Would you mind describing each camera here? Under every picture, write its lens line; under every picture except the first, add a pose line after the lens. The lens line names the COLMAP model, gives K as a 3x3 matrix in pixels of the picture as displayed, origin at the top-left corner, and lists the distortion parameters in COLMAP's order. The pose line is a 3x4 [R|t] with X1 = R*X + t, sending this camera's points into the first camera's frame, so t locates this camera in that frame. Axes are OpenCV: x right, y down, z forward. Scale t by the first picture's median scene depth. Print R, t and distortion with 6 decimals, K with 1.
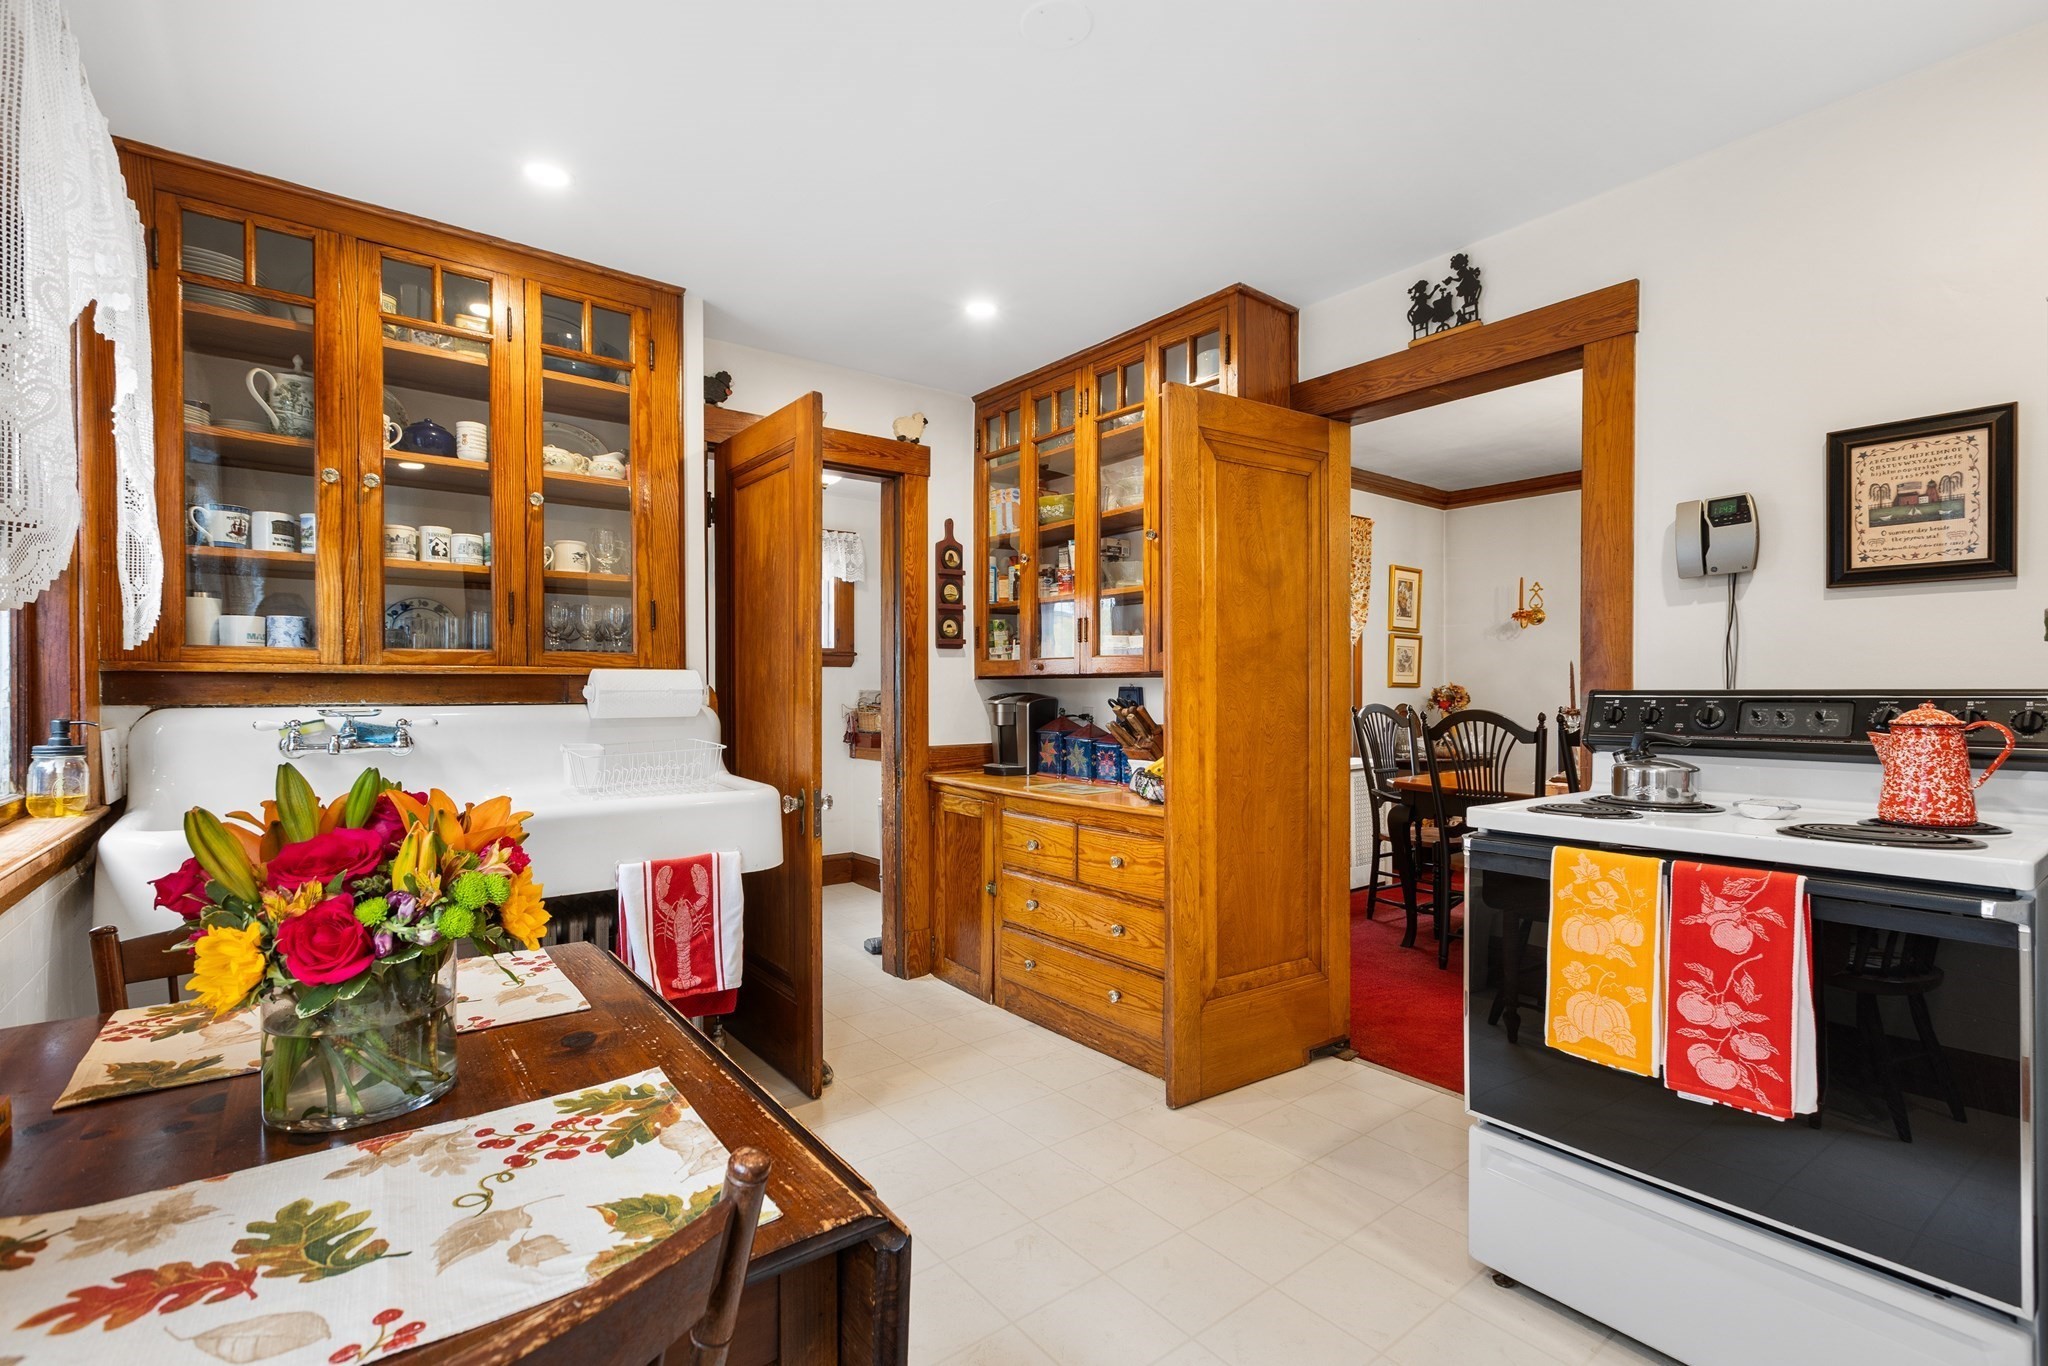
lens RADIAL K [[919.1, 0, 1017.1], [0, 919.1, 689.9], [0, 0, 1]] dist [0.003576, 0.000632]
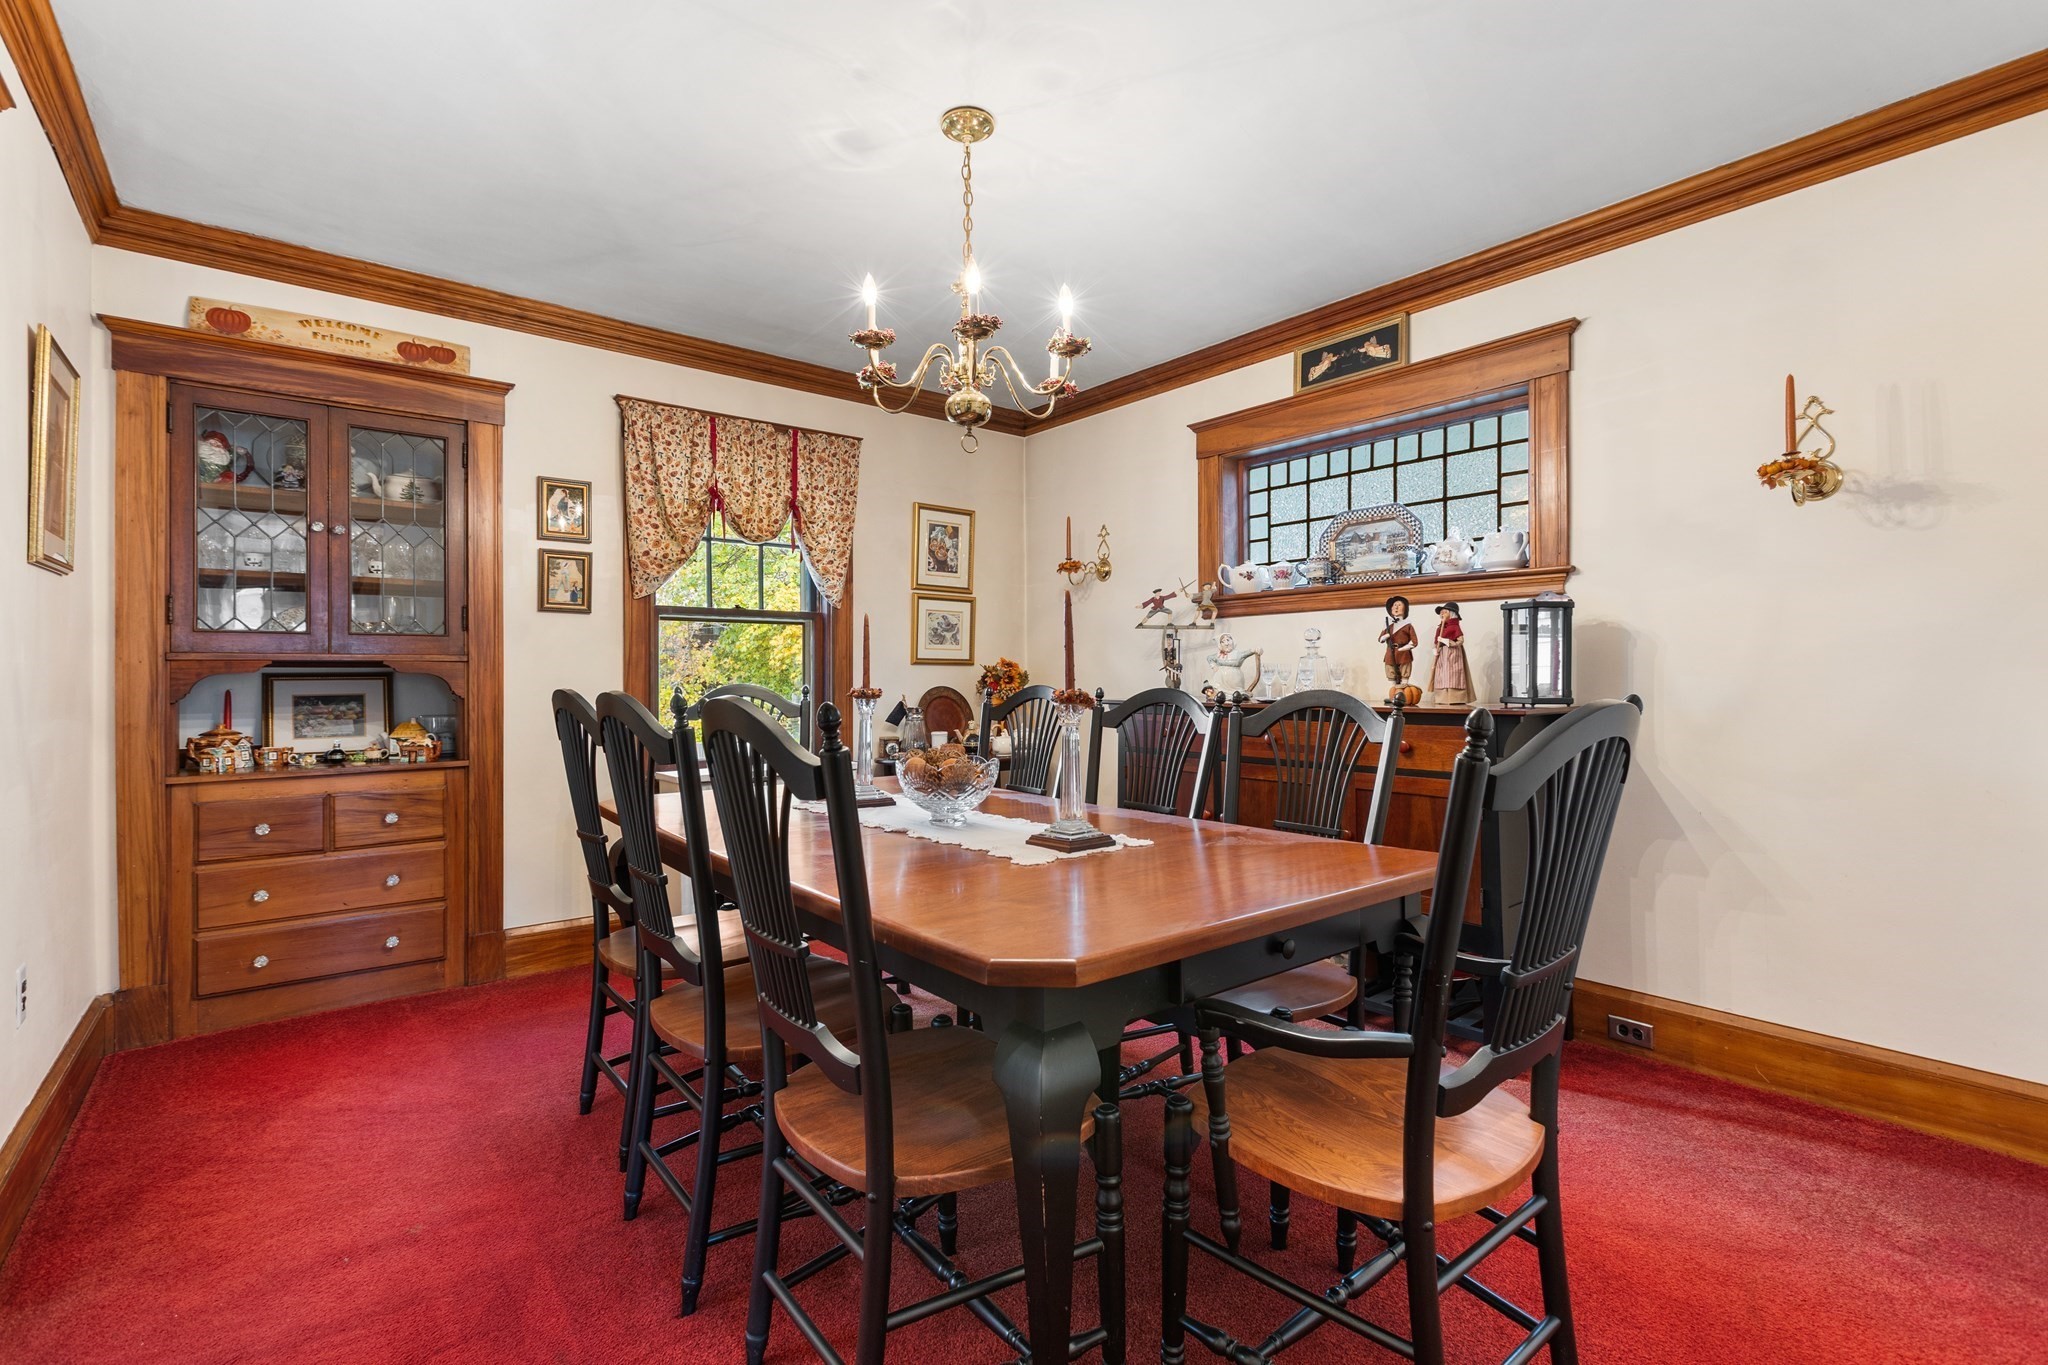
lens RADIAL K [[921.9, 0, 1024.0], [0, 921.9, 682.5], [0, 0, 1]] dist [0.001917, 0.000164]
pose [[0.999911, -0.003549, 0.012870, 1.121228], [0.003539, 0.999993, 0.000825, 0.027133], [-0.012873, -0.000779, 0.999917, 0.553135]]
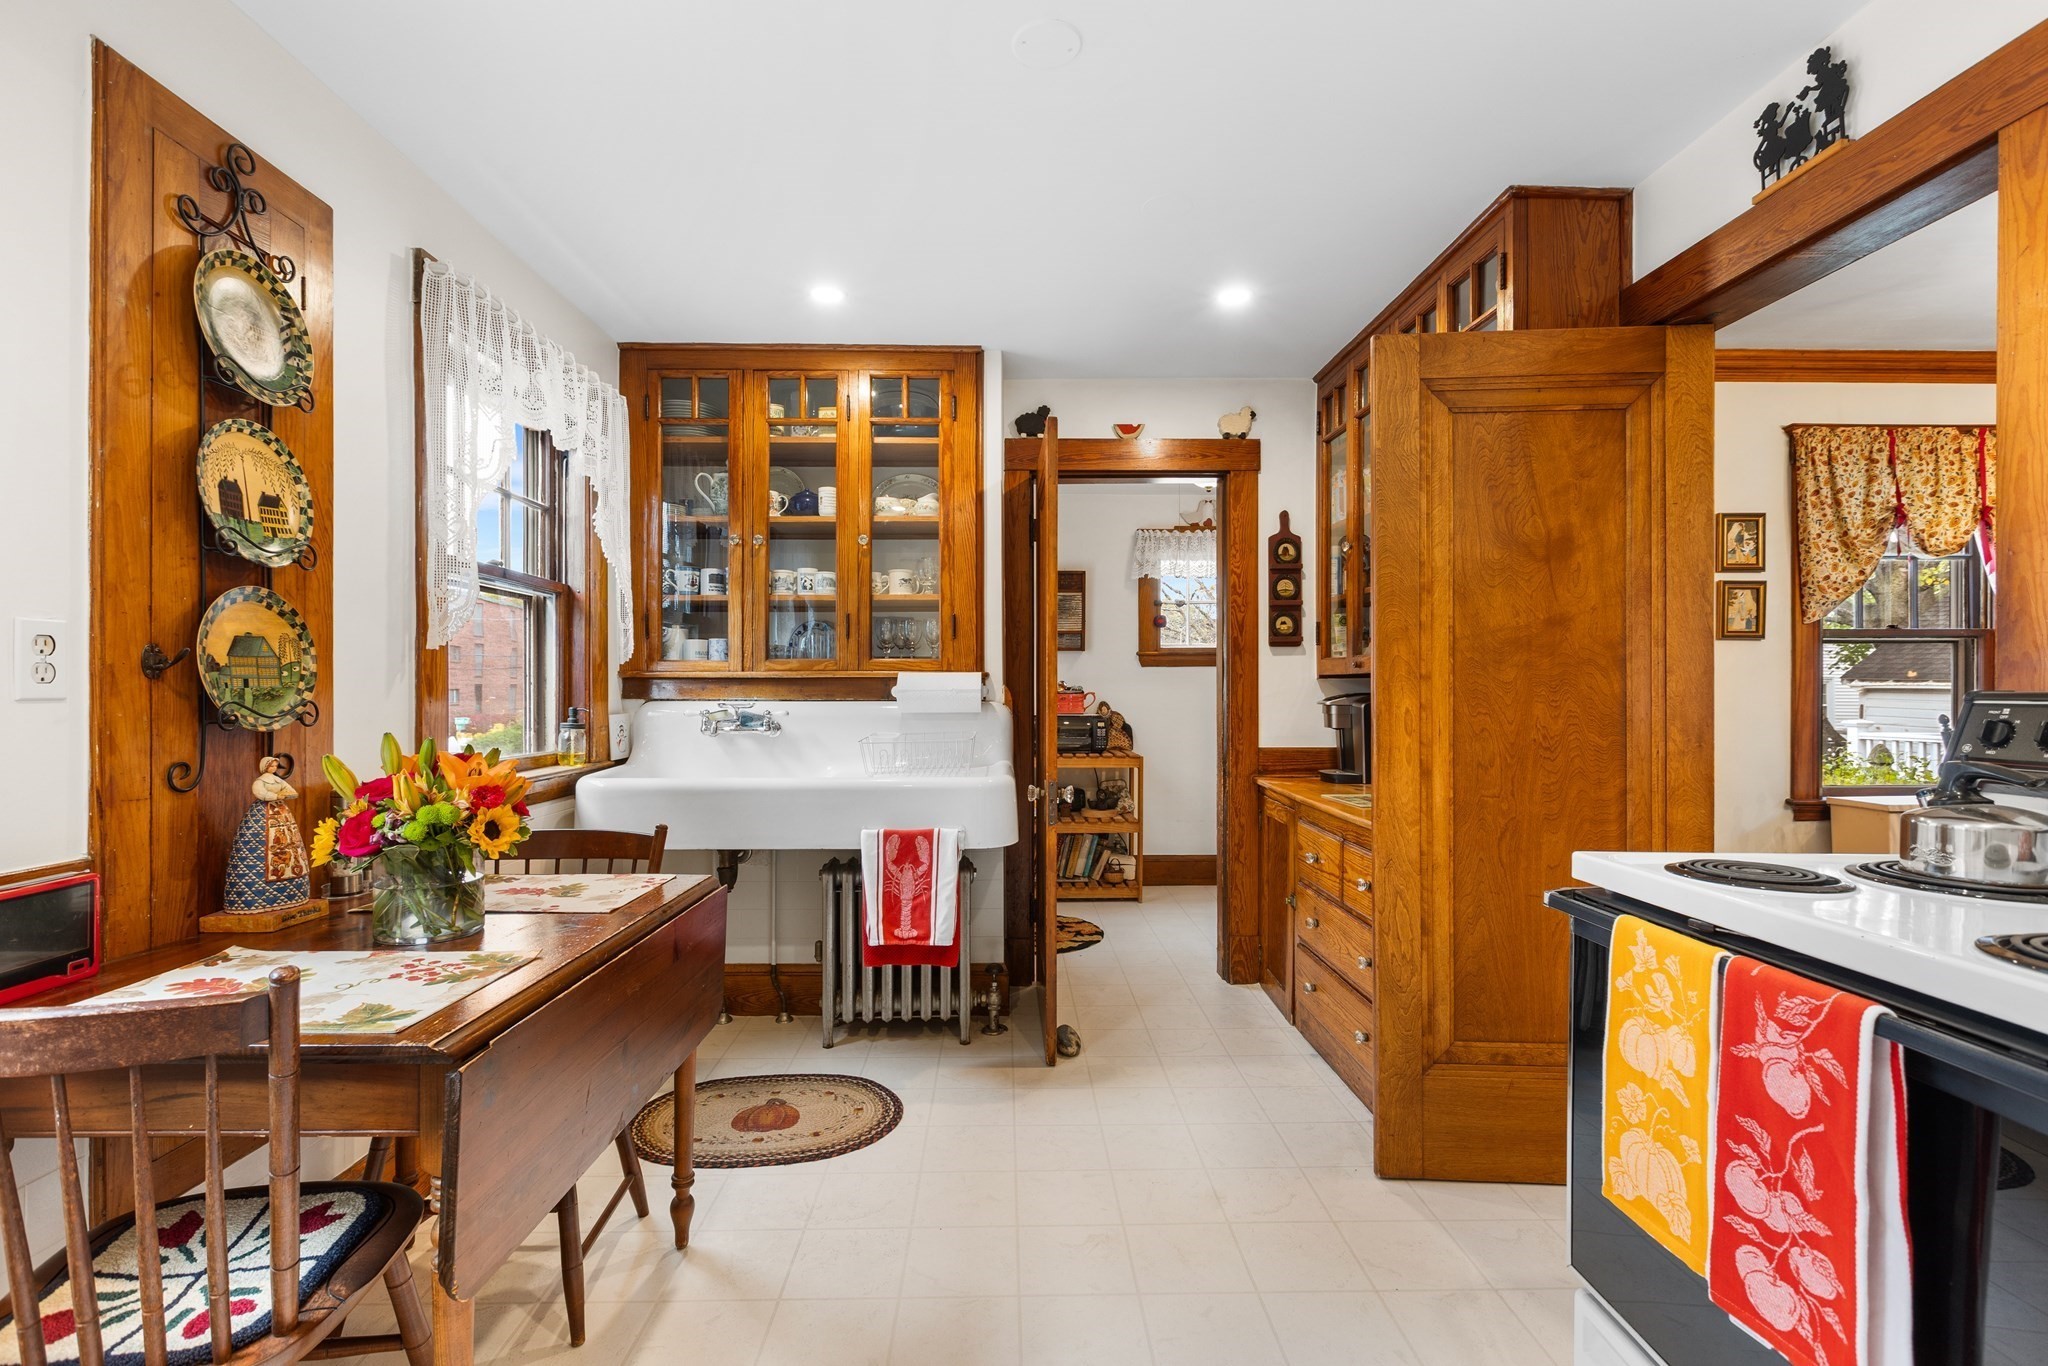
lens RADIAL K [[921.9, 0, 1024.0], [0, 921.9, 683.0], [0, 0, 1]] dist [0.001917, 0.000164]
pose [[0.801964, -0.003083, -0.597364, 0.413833], [-0.000851, 0.999980, -0.006302, -0.001134], [0.597371, 0.005562, 0.801946, 0.105336]]
